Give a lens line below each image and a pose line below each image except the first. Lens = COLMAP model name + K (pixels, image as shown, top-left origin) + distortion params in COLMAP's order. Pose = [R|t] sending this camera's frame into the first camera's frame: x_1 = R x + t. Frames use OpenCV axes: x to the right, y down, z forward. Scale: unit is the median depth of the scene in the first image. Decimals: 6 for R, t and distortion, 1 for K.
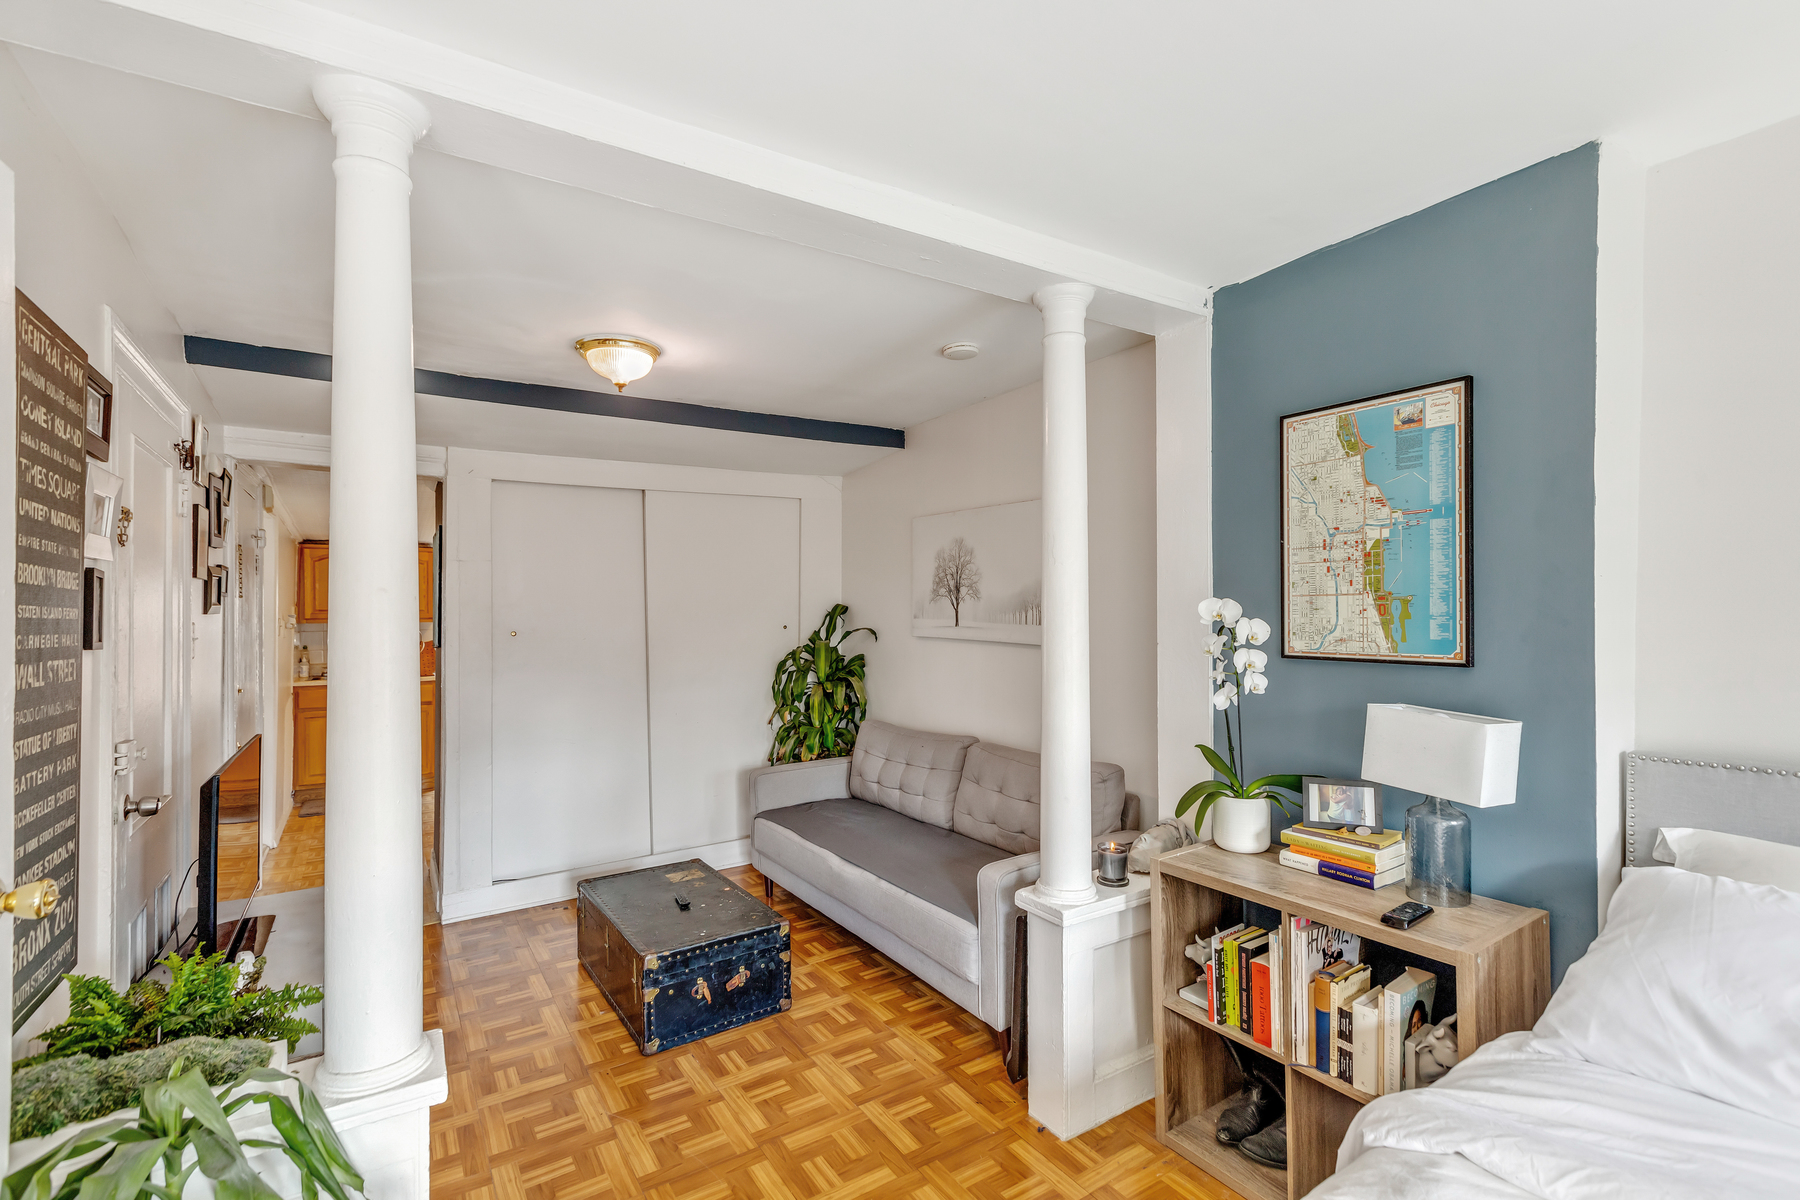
lens RADIAL K [[800.9, 0, 903.7], [0, 800.9, 603.6], [0, 0, 1]] dist [0.001316, -0.000571]
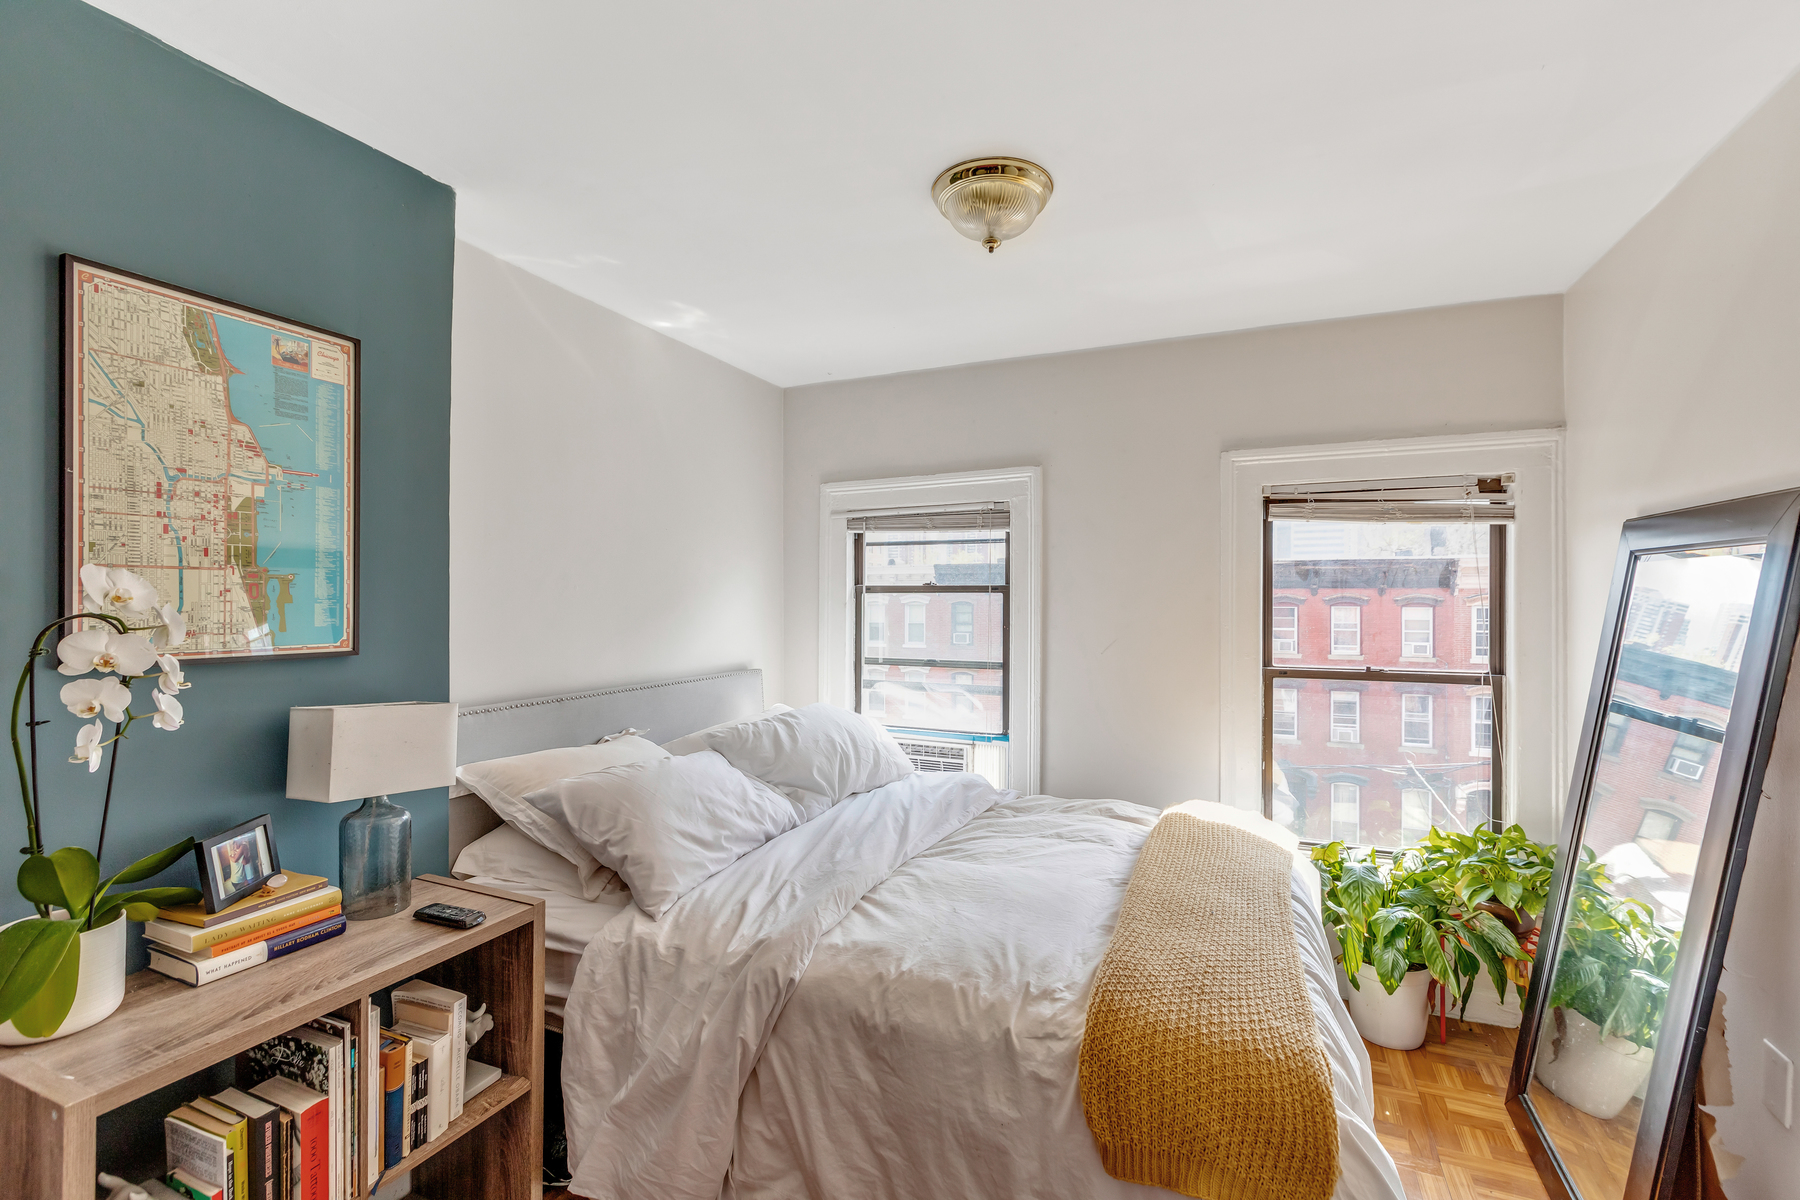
lens RADIAL K [[800.9, 0, 903.7], [0, 800.9, 603.6], [0, 0, 1]] dist [0.001316, -0.000571]
pose [[-0.543237, 0.002519, 0.839576, -0.358850], [-0.008474, 0.999928, -0.008483, 0.019737], [-0.839537, -0.011723, -0.543176, 0.844006]]
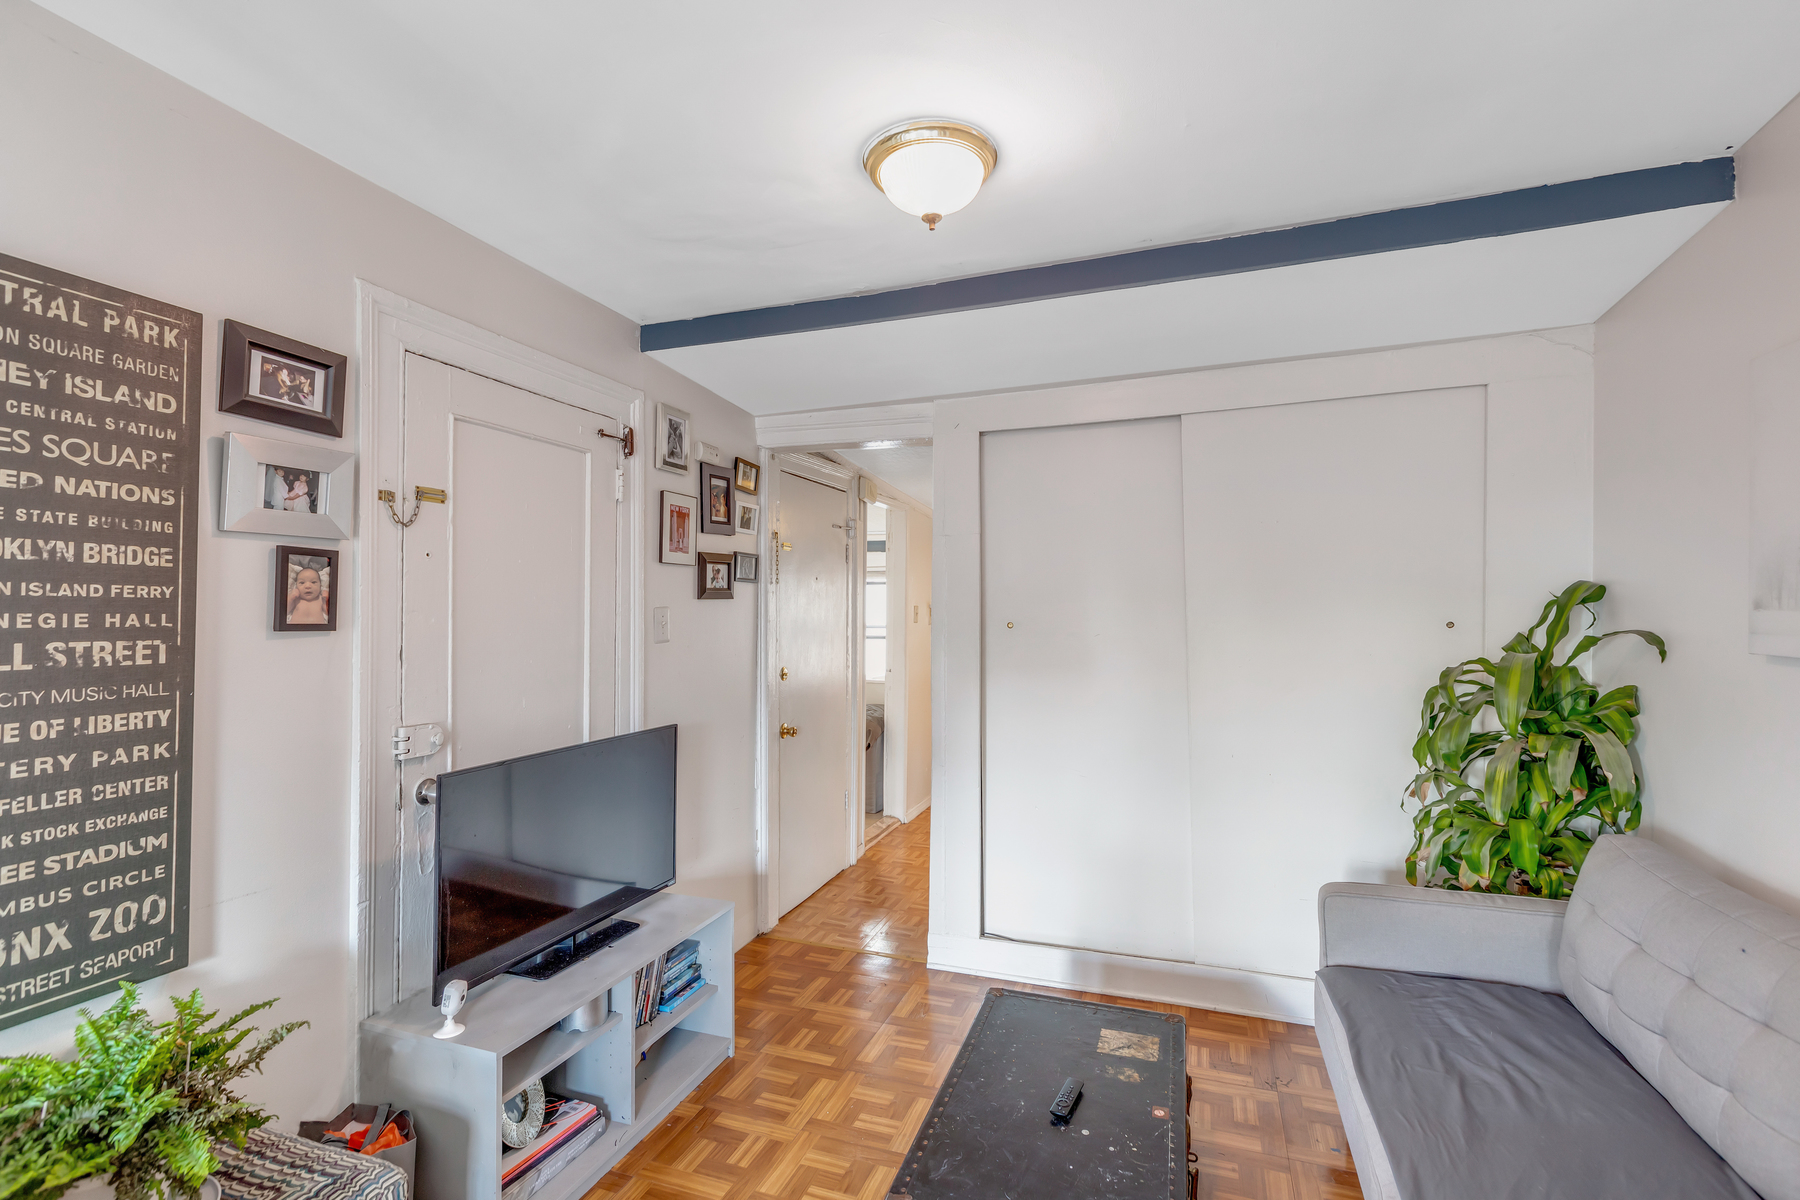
lens RADIAL K [[807.0, 0, 900.4], [0, 807.0, 594.8], [0, 0, 1]] dist [-0.000131, -0.000272]
pose [[0.595530, -0.004097, -0.803322, 0.162509], [0.003535, 0.999991, -0.002479, 0.019126], [0.803325, -0.001364, 0.595539, 0.811212]]
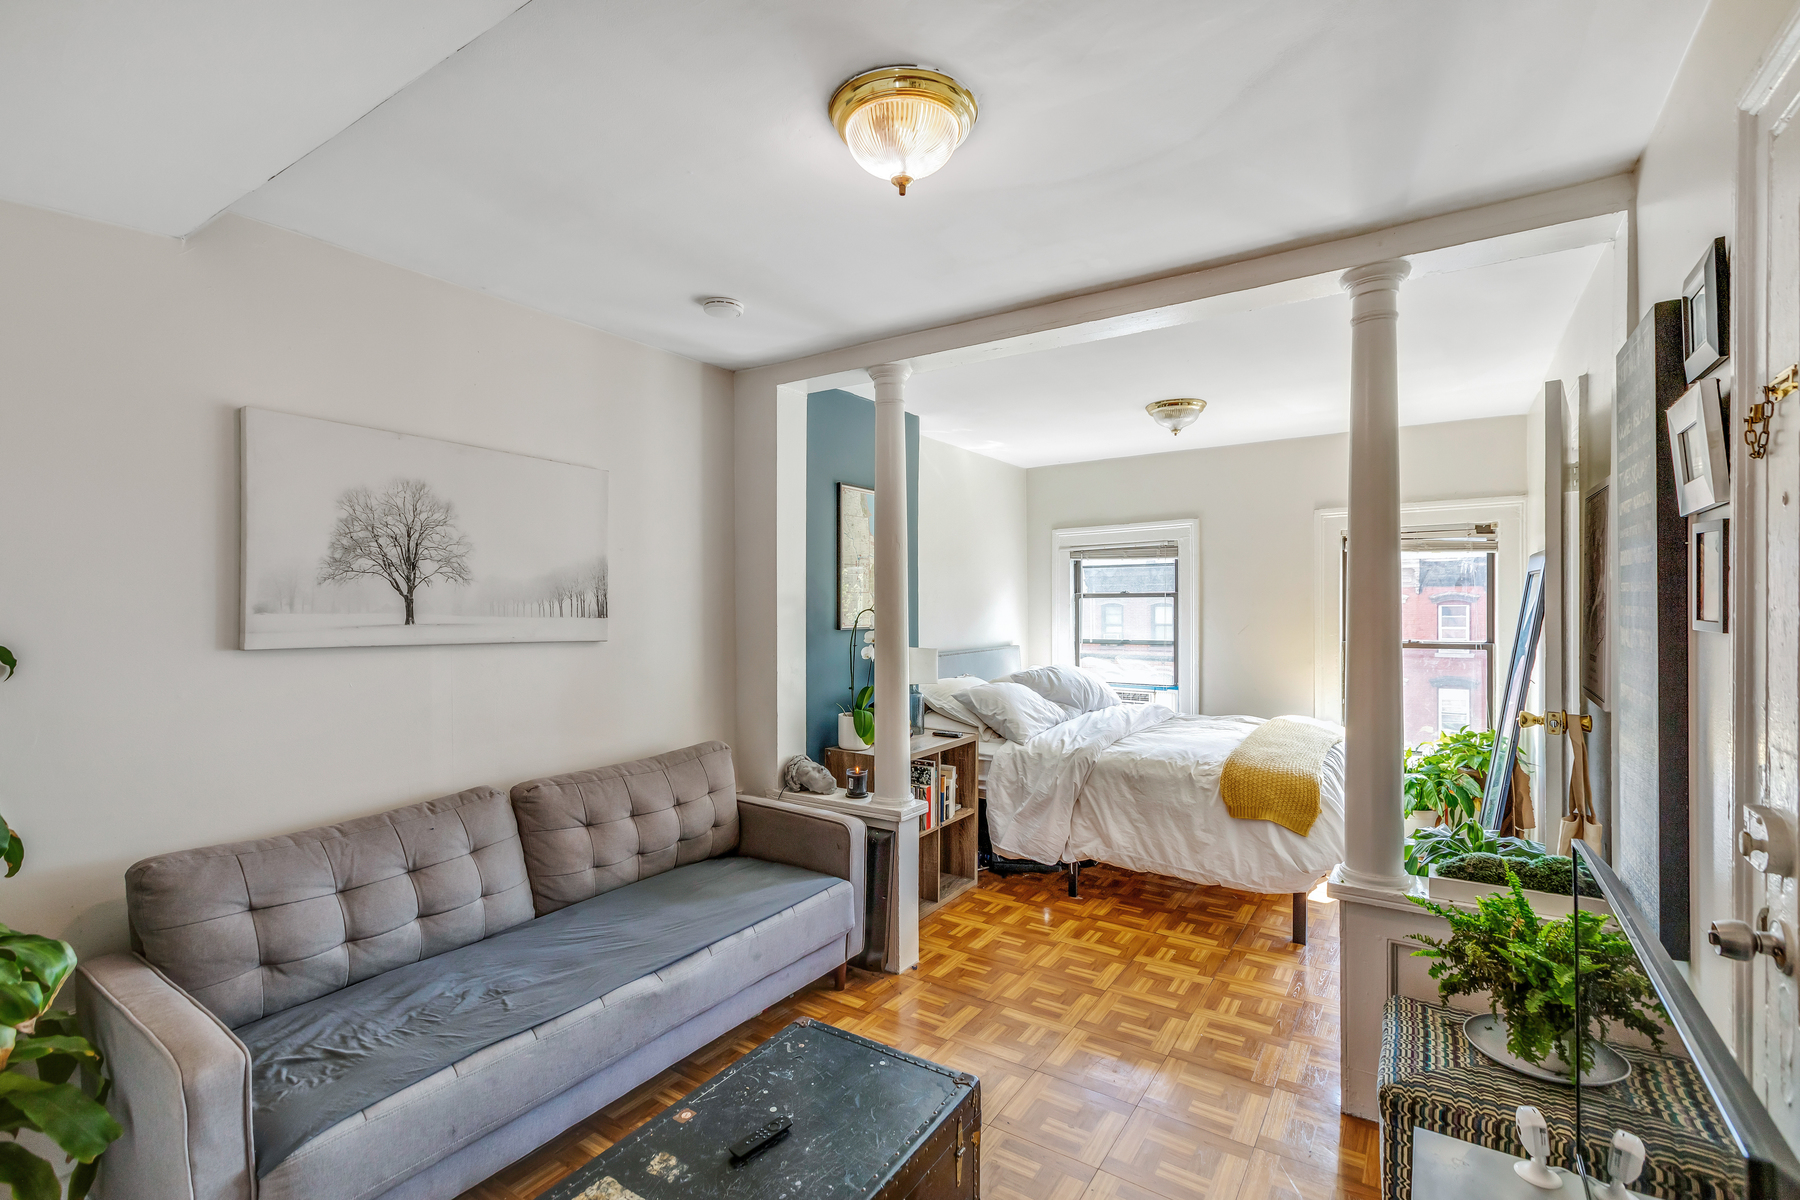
lens RADIAL K [[815.0, 0, 896.4], [0, 815.0, 612.2], [0, 0, 1]] dist [-0.000816, -0.000218]
pose [[-0.387367, 0.001762, 0.921924, -1.153723], [-0.000437, 0.999998, -0.002094, 0.036065], [-0.921925, -0.001214, -0.387366, 1.608016]]
